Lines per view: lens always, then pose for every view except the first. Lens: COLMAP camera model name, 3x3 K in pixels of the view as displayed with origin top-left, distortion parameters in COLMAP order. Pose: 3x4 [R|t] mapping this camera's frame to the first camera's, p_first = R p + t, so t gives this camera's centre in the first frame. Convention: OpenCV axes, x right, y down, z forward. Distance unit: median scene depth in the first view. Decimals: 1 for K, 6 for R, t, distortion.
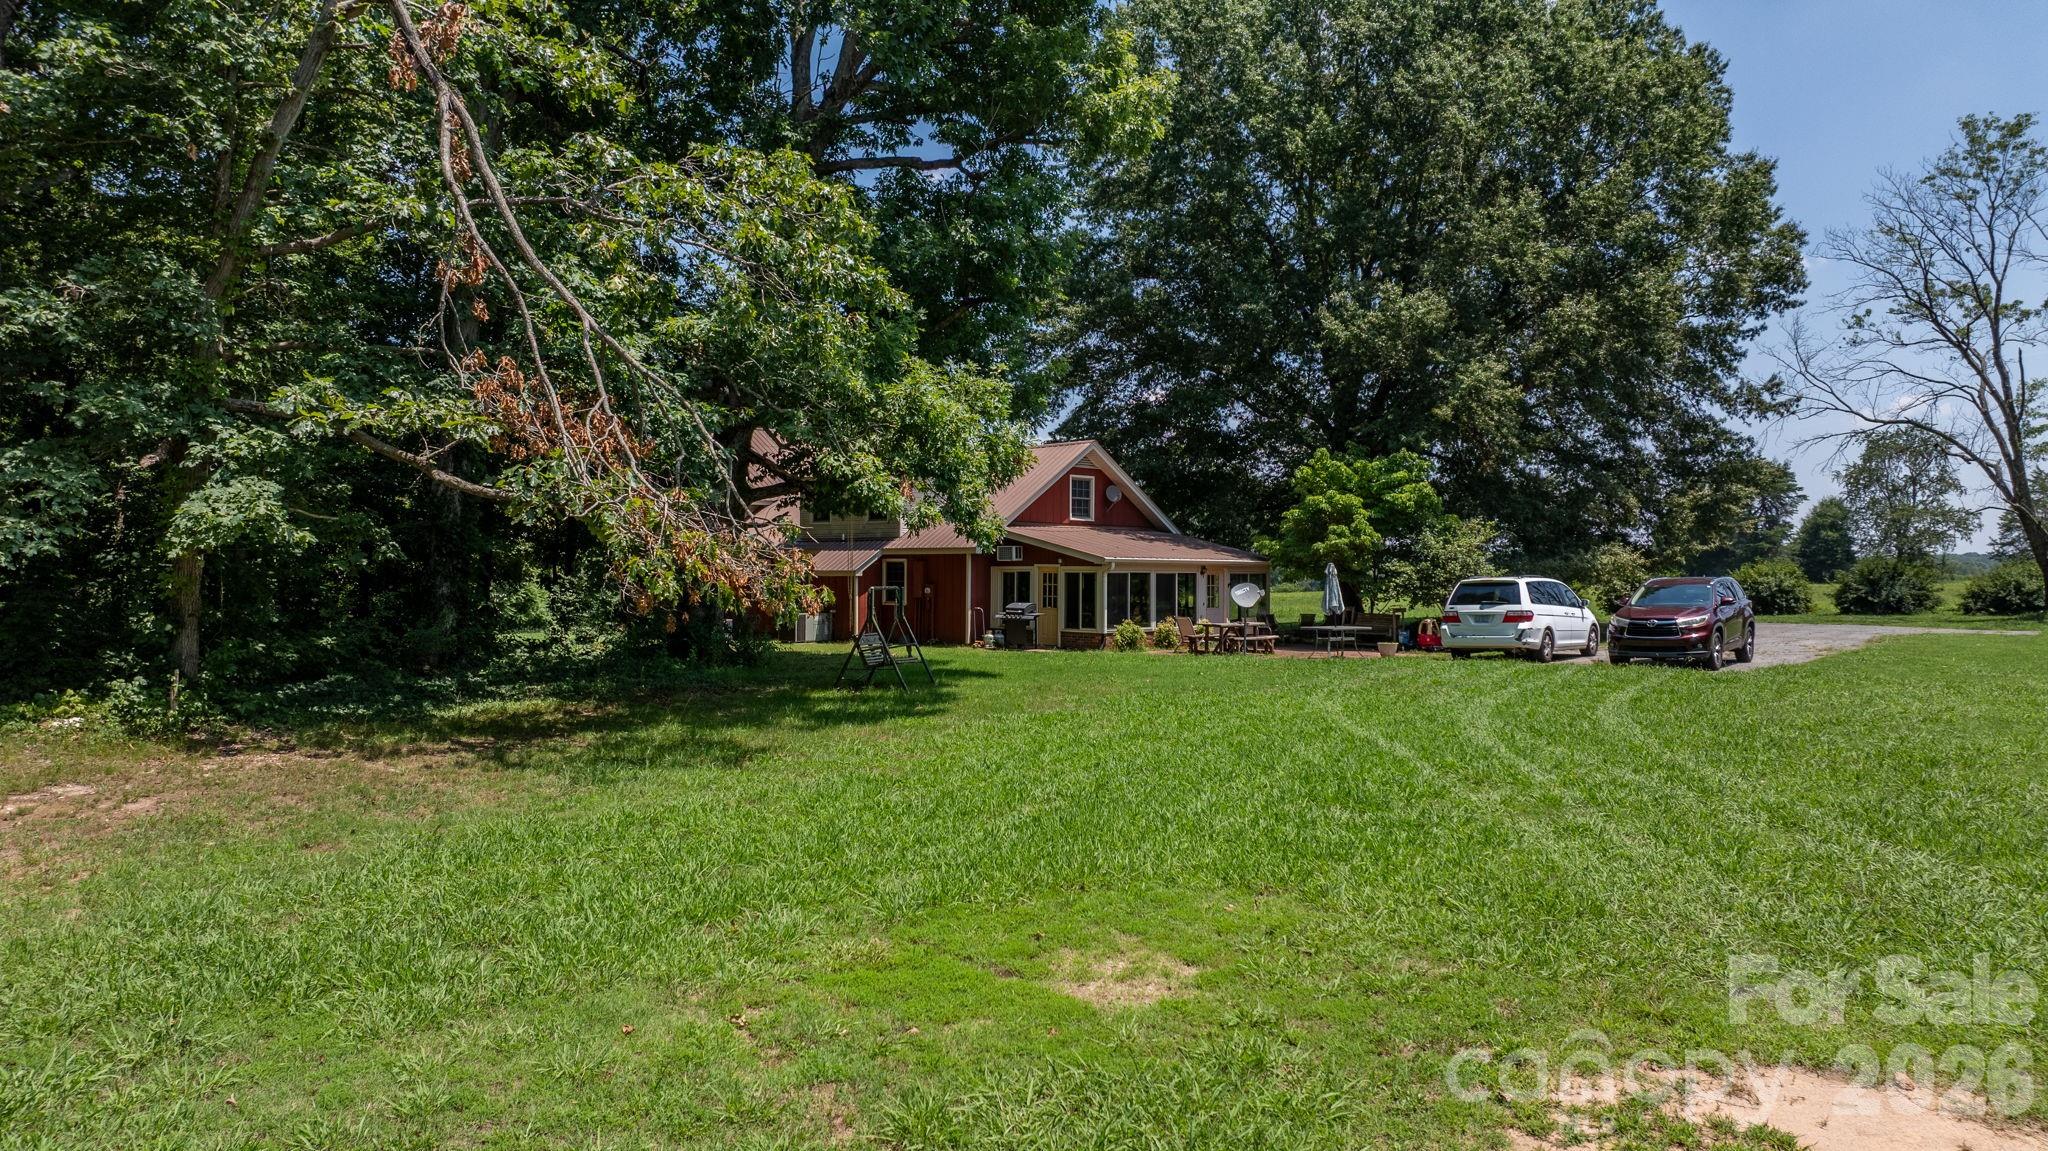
lens RADIAL K [[1412.1, 0, 1023.7], [0, 1412.1, 578.7], [0, 0, 1]] dist [-0.008058, 0.000343]
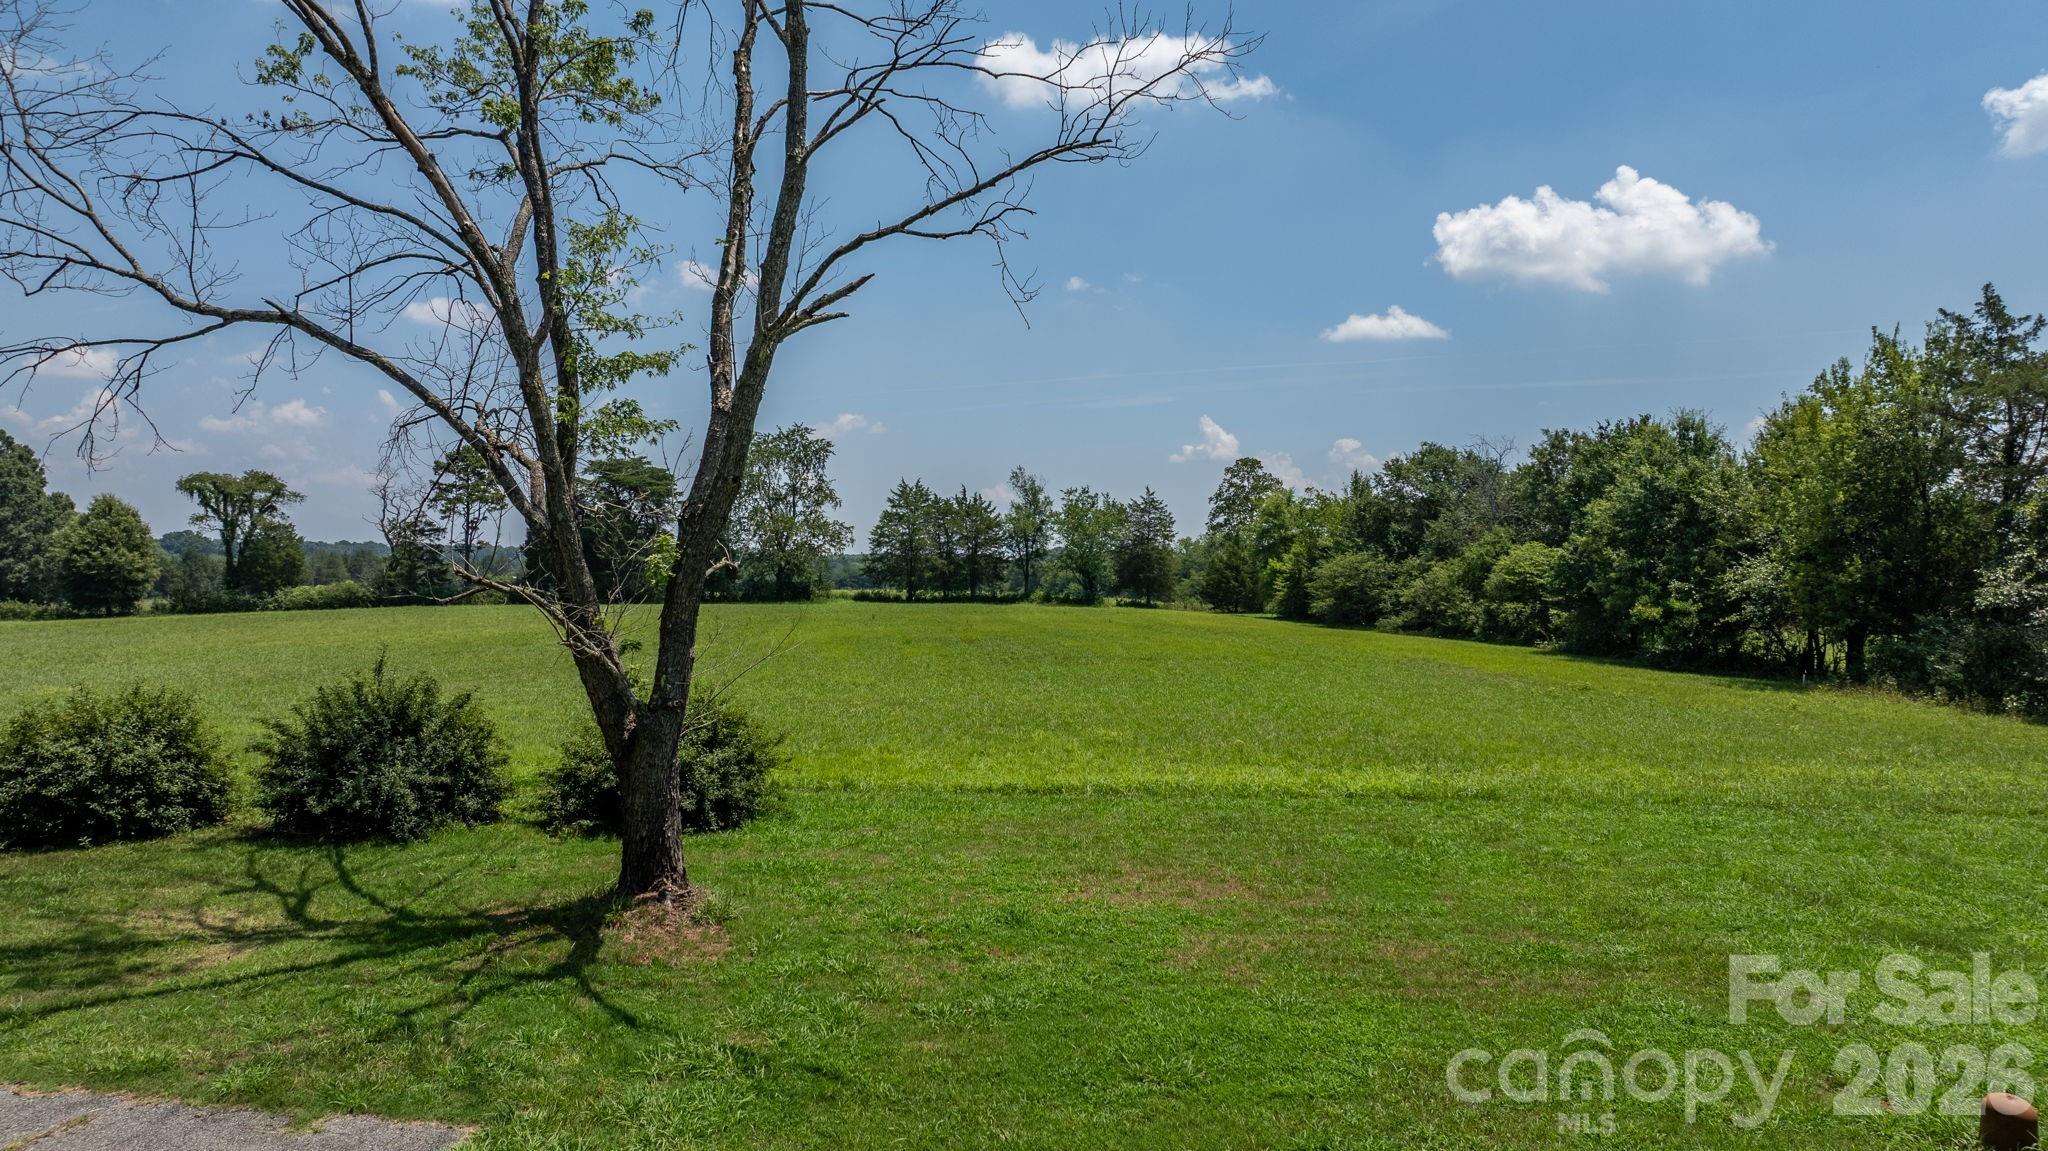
lens RADIAL K [[1412.1, 0, 1022.4], [0, 1412.1, 574.6], [0, 0, 1]] dist [-0.008058, 0.000343]
pose [[0.774445, 0.004651, 0.632624, 0.164776], [-0.006646, 0.999978, 0.000784, -0.015804], [-0.632607, -0.004811, 0.774458, 0.189224]]
